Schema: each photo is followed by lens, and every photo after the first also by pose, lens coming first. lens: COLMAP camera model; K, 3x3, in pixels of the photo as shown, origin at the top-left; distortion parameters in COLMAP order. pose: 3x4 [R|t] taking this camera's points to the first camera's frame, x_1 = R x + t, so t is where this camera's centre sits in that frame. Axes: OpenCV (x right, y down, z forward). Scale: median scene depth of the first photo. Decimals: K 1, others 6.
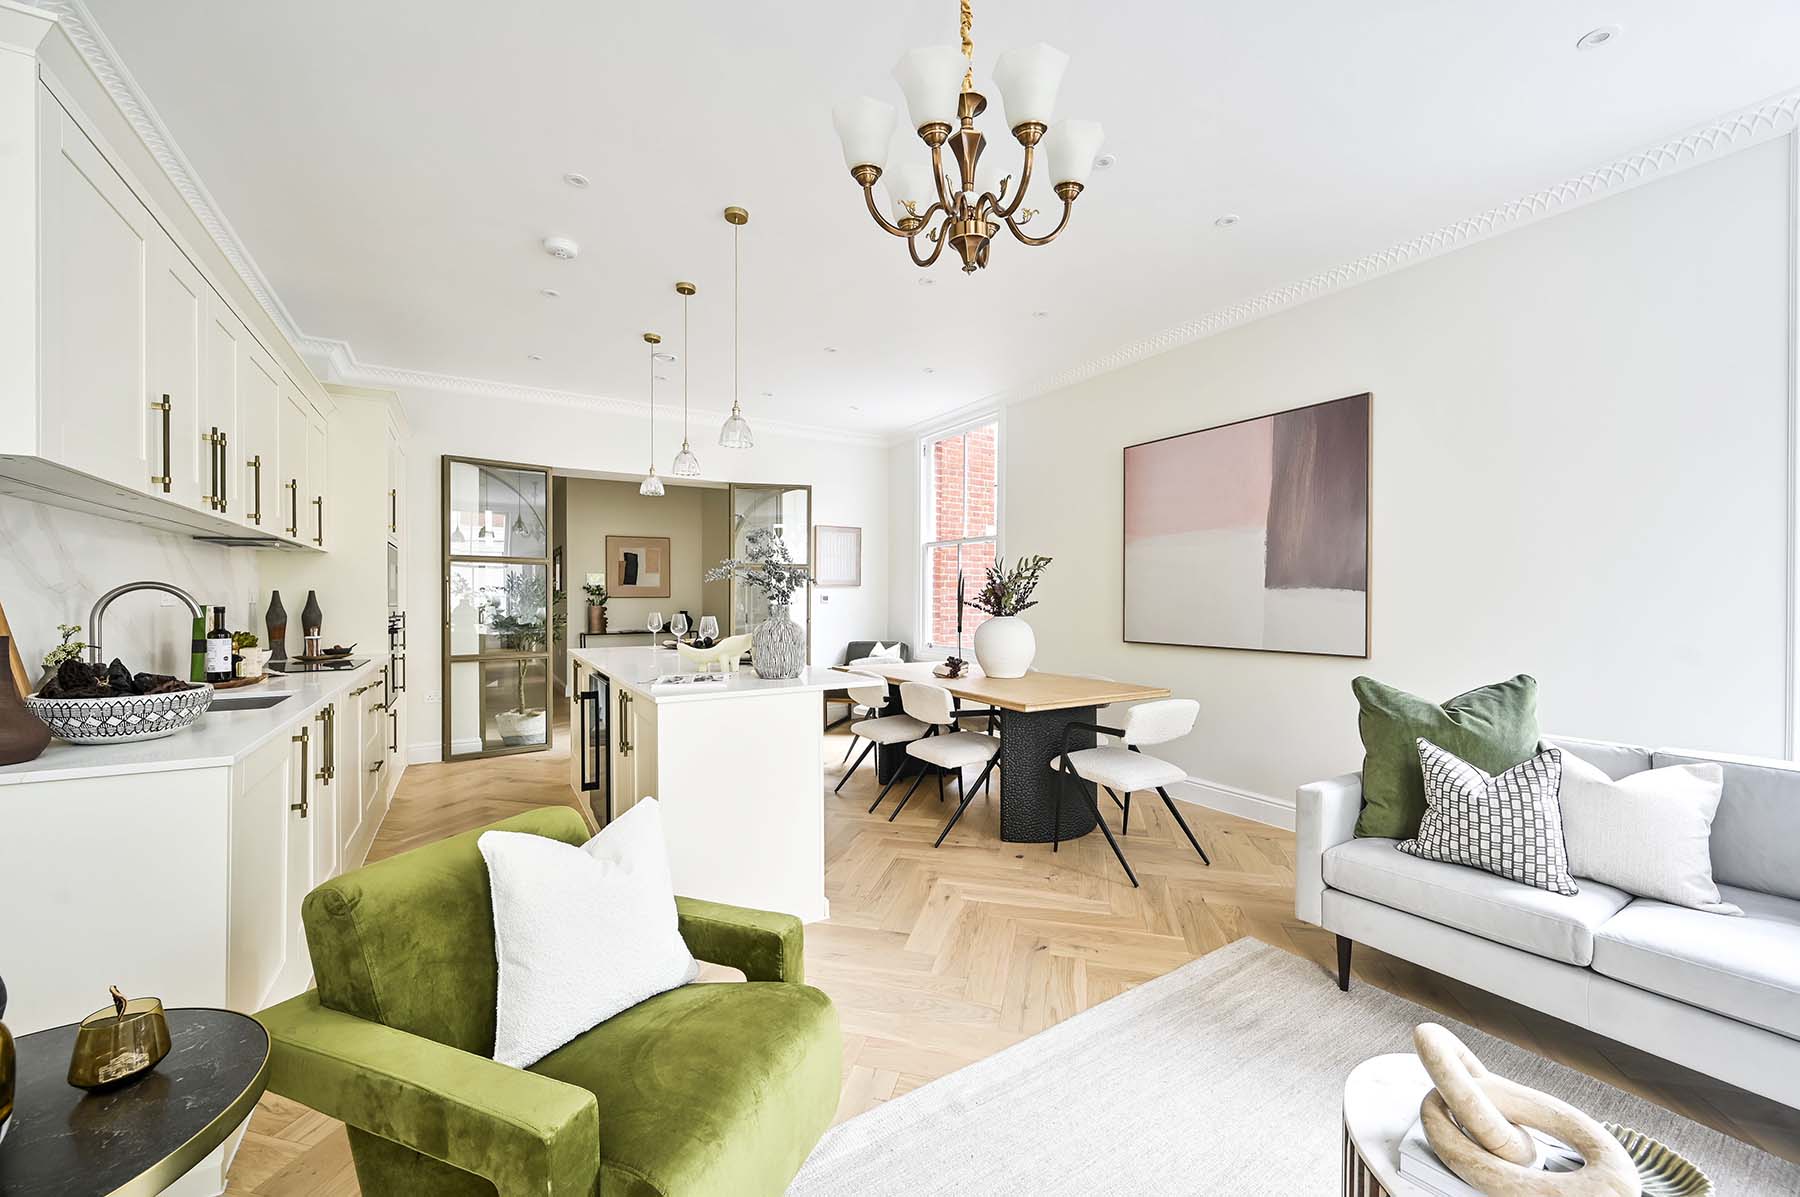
lens RADIAL K [[711.0, 0, 897.2], [0, 711.0, 598.7], [0, 0, 1]] dist [-0.000278, 0.000729]
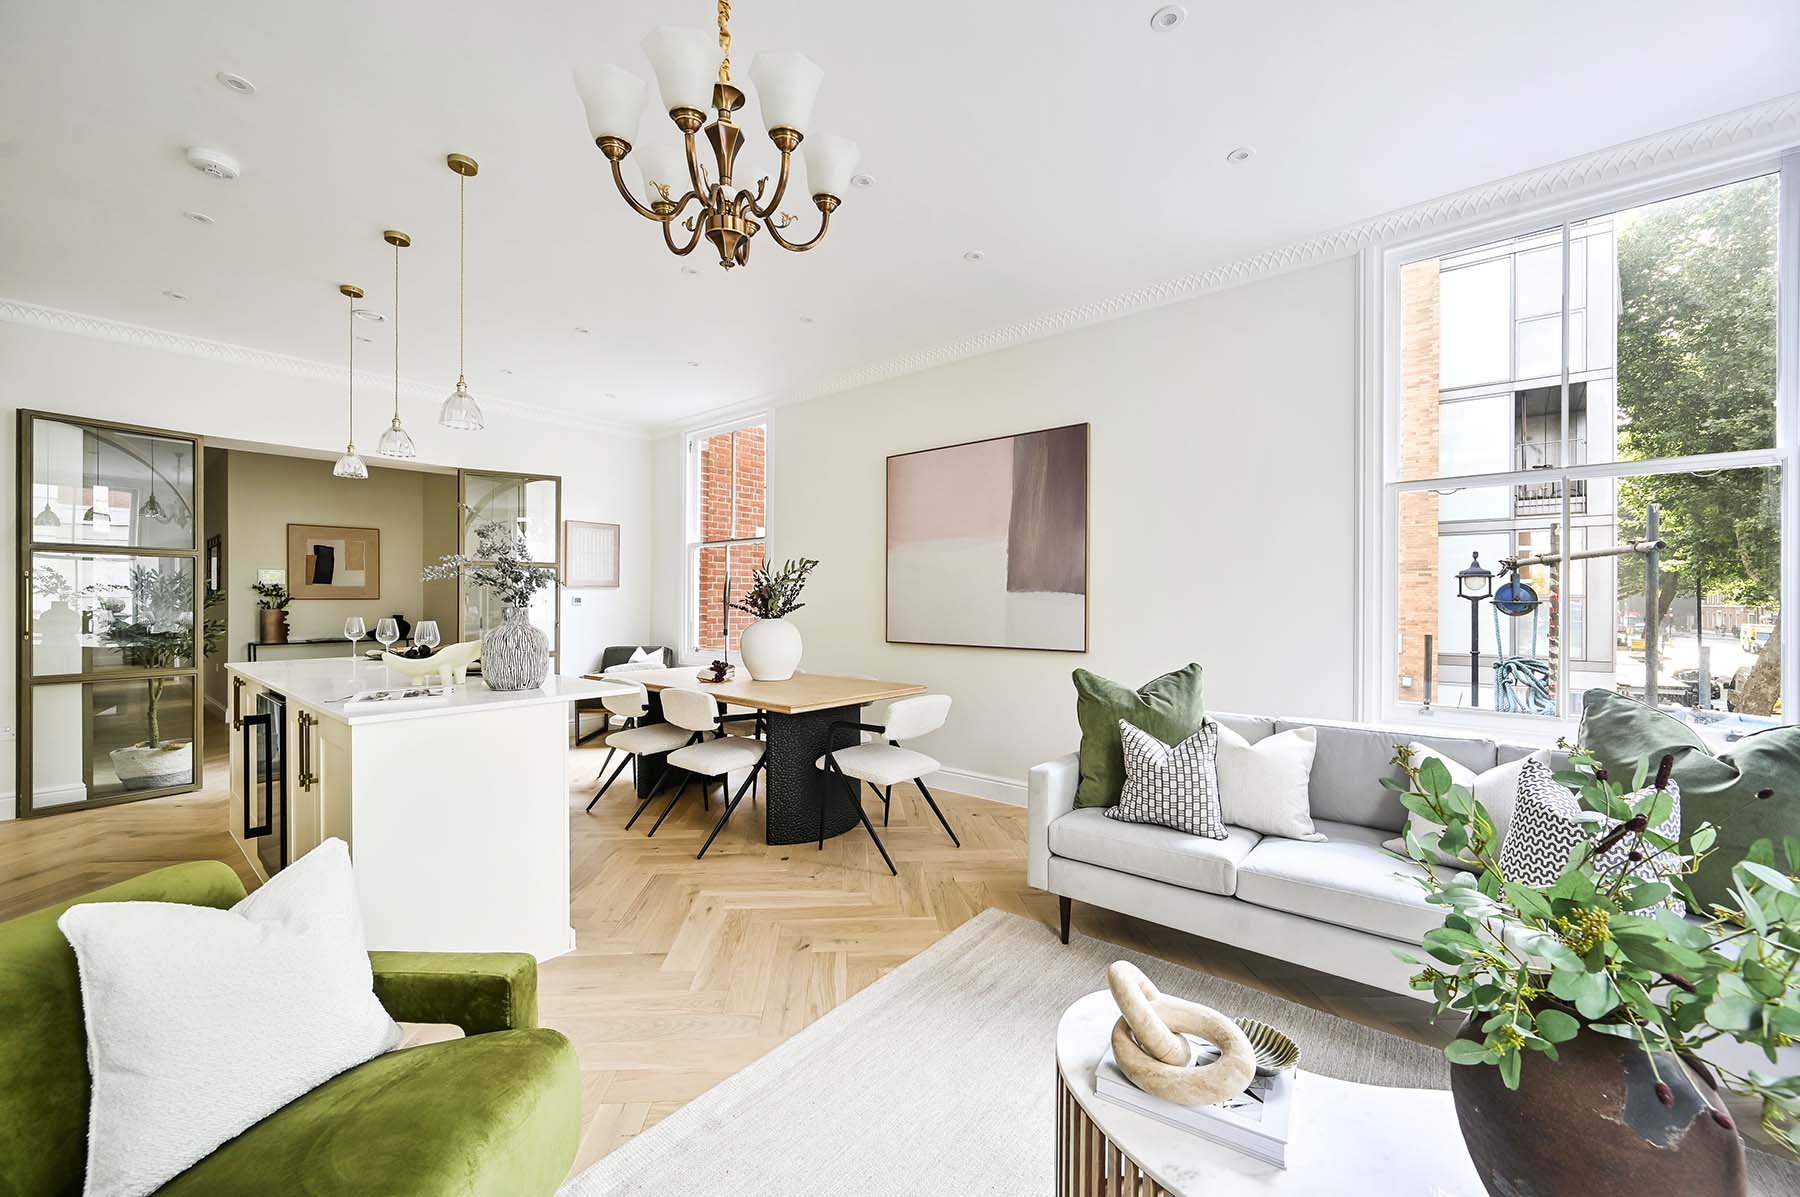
lens RADIAL K [[710.9, 0, 900.0], [0, 710.9, 598.5], [0, 0, 1]] dist [-0.000679, 0.000430]
pose [[0.949386, 0.001406, 0.314108, 0.014155], [-0.000385, 0.999994, -0.003311, -0.000107], [-0.314111, 0.003022, 0.949382, -0.002512]]
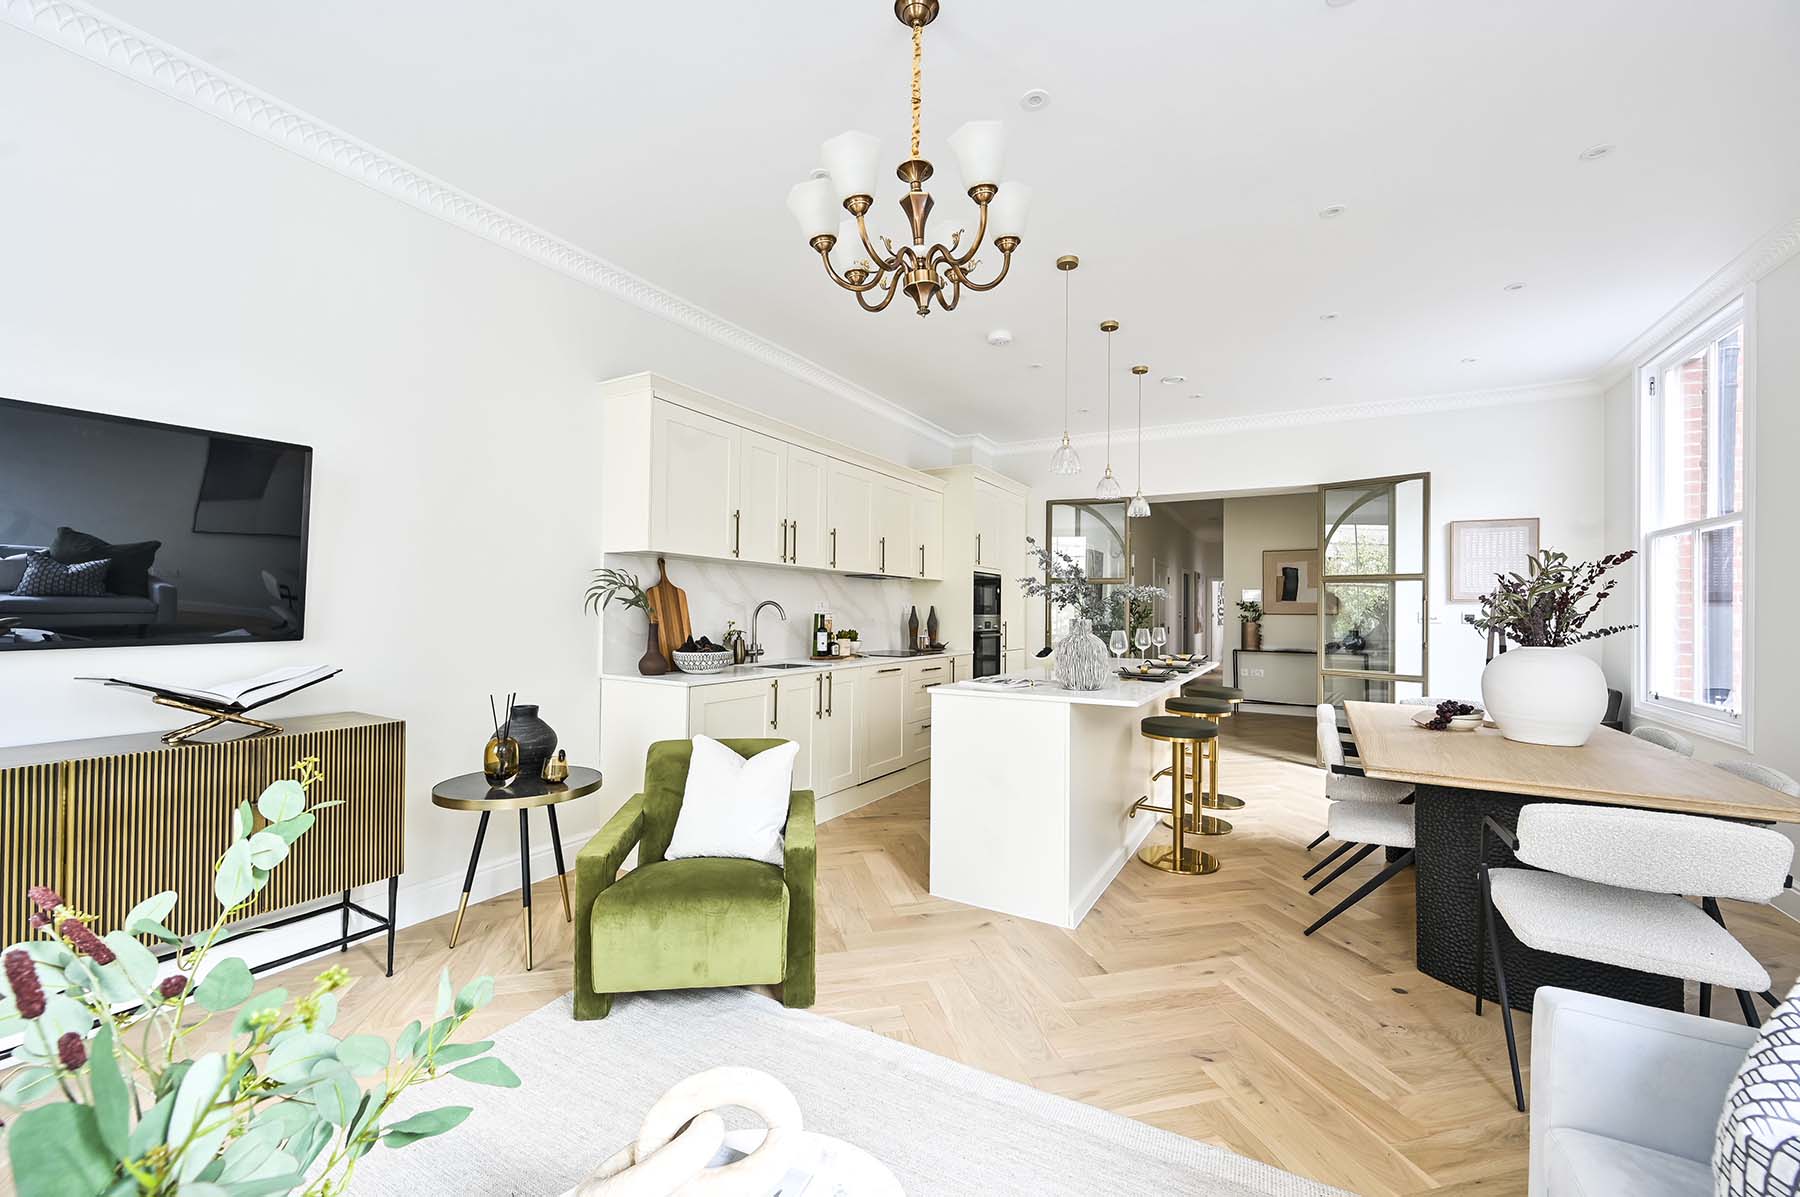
lens RADIAL K [[711.0, 0, 897.2], [0, 711.0, 598.7], [0, 0, 1]] dist [-0.000278, 0.000729]
pose [[0.481355, -0.007943, -0.876490, 0.713691], [-0.012951, 0.999785, -0.016173, -0.001719], [0.876430, 0.019137, 0.481149, 0.301783]]
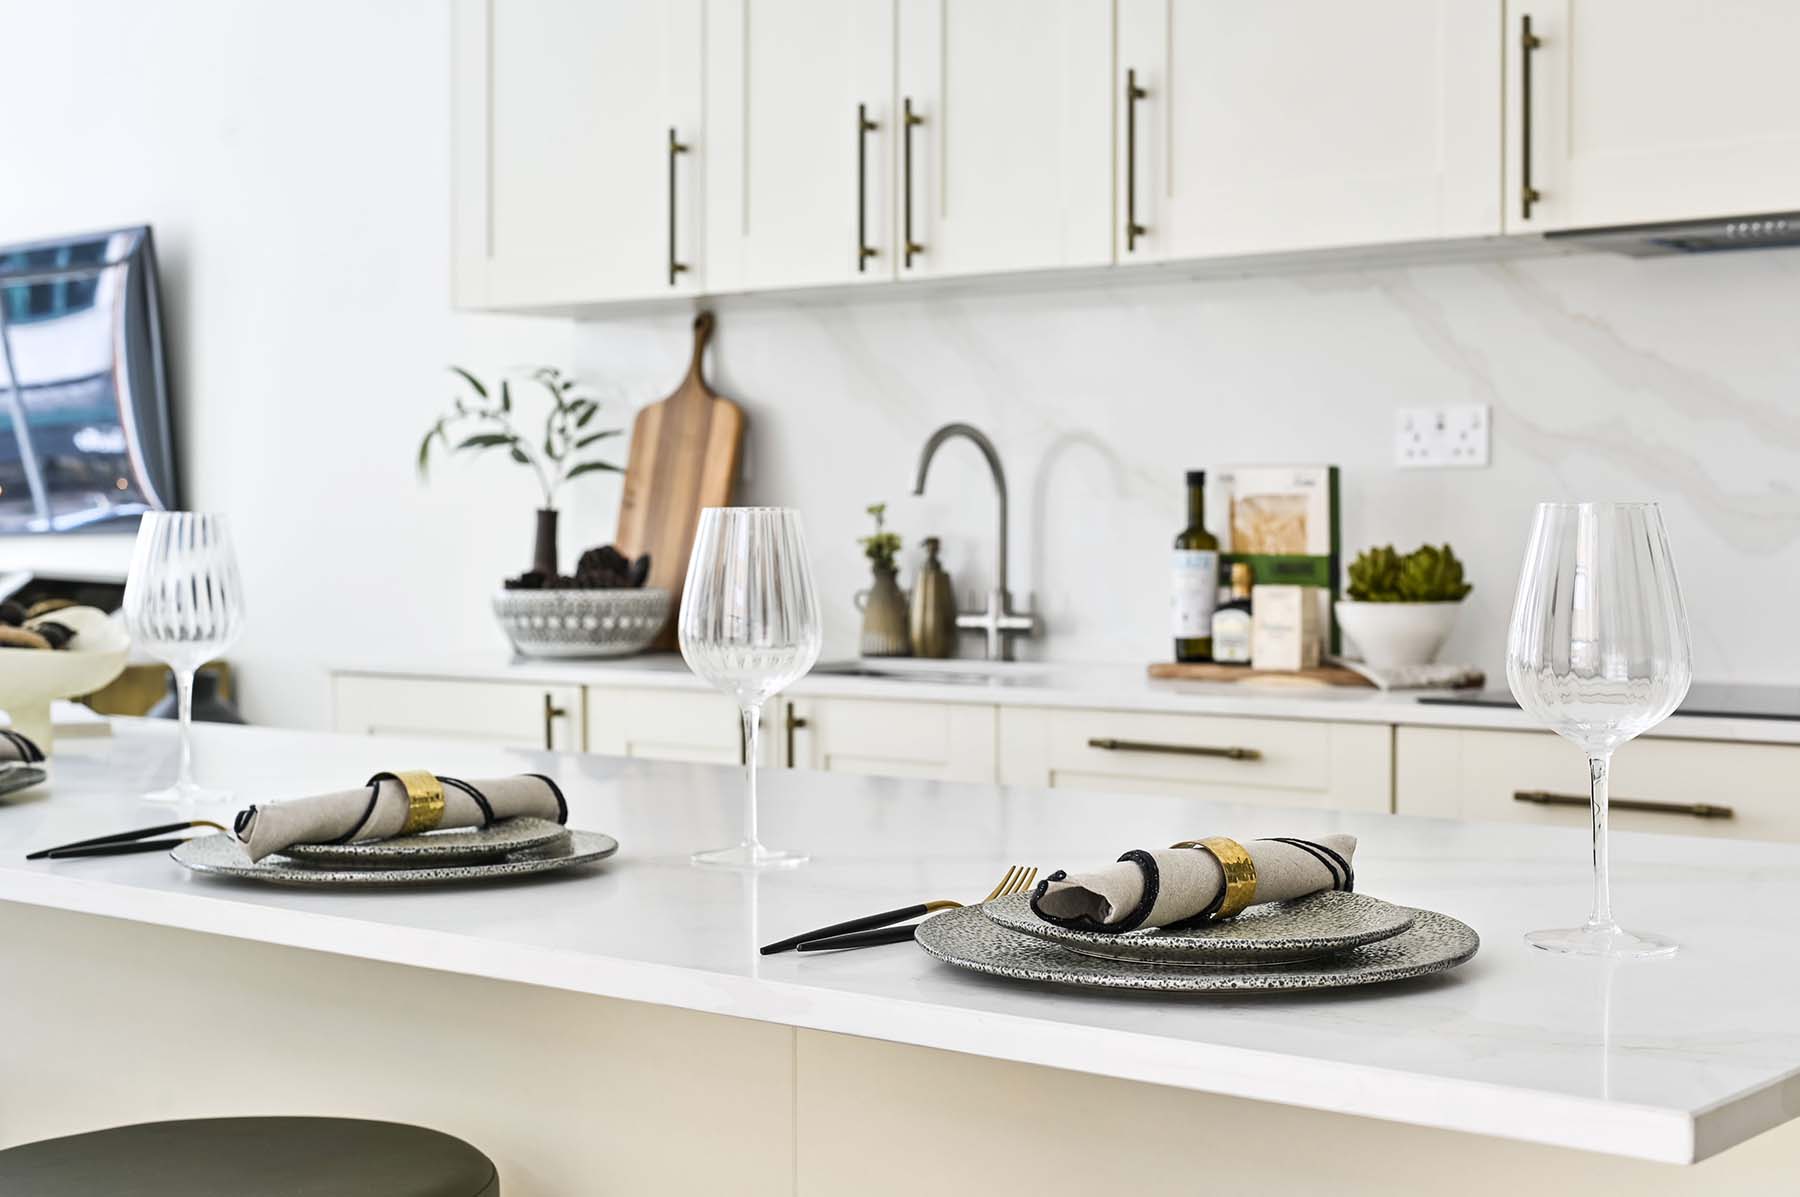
lens RADIAL K [[2724.7, 0, 900.0], [0, 2724.7, 598.5], [0, 0, 1]] dist [0.010401, -0.001586]
pose [[-0.954118, 0.004539, -0.299398, -0.352520], [-0.001881, 0.999774, 0.021153, 0.051675], [0.299426, 0.020746, -0.953894, 2.375247]]
